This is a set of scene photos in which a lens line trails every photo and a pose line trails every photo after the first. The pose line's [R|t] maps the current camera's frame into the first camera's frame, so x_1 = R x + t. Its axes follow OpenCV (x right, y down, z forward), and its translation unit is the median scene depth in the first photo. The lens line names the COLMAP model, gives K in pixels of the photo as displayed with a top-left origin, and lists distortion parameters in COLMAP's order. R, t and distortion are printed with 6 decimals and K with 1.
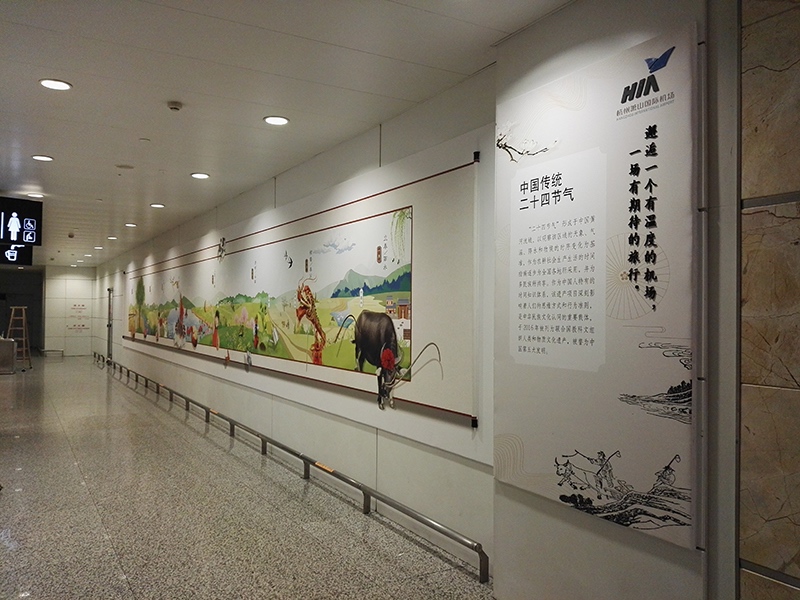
lens RADIAL K [[663.7, 0, 403.5], [0, 663.7, 293.7], [0, 0, 1]] dist [0.059706, -0.050865]
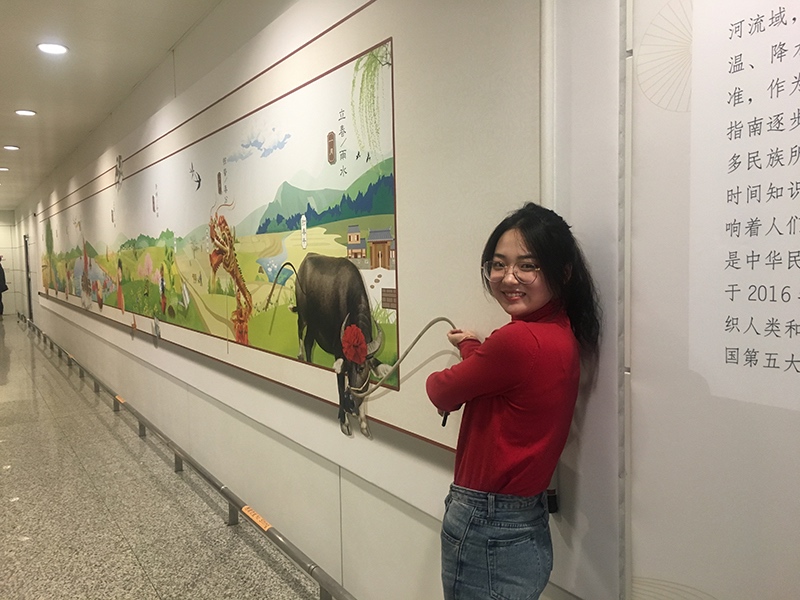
lens RADIAL K [[686.0, 0, 398.6], [0, 686.0, 295.4], [0, 0, 1]] dist [0.063247, -0.060610]
pose [[0.999122, -0.031384, 0.027764, -0.001993], [0.028780, 0.995556, 0.089664, 0.010615], [-0.030454, -0.088786, 0.995585, 0.444154]]
